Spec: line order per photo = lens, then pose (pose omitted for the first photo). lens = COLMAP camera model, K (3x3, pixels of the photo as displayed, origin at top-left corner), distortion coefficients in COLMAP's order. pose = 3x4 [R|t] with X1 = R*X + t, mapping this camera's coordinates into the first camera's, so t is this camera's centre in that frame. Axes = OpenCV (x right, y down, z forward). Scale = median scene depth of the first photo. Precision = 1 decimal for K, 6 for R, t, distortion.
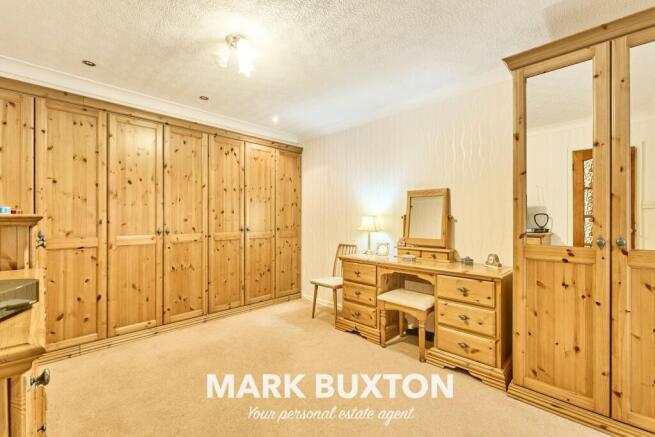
lens RADIAL K [[280.7, 0, 340.1], [0, 280.7, 218.8], [0, 0, 1]] dist [0.001195, 0.000232]
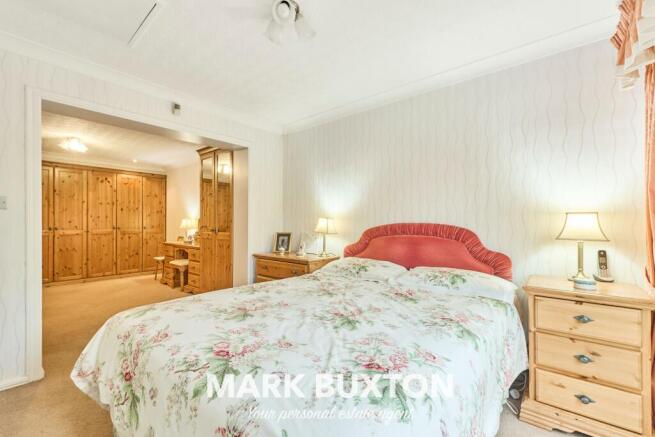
lens RADIAL K [[271.0, 0, 327.9], [0, 271.0, 221.3], [0, 0, 1]] dist [0.001348, 0.000198]
pose [[0.997388, 0.000675, 0.072226, 0.818161], [-0.000501, 0.999997, -0.002433, 0.003791], [-0.072228, 0.002391, 0.997385, -0.694321]]
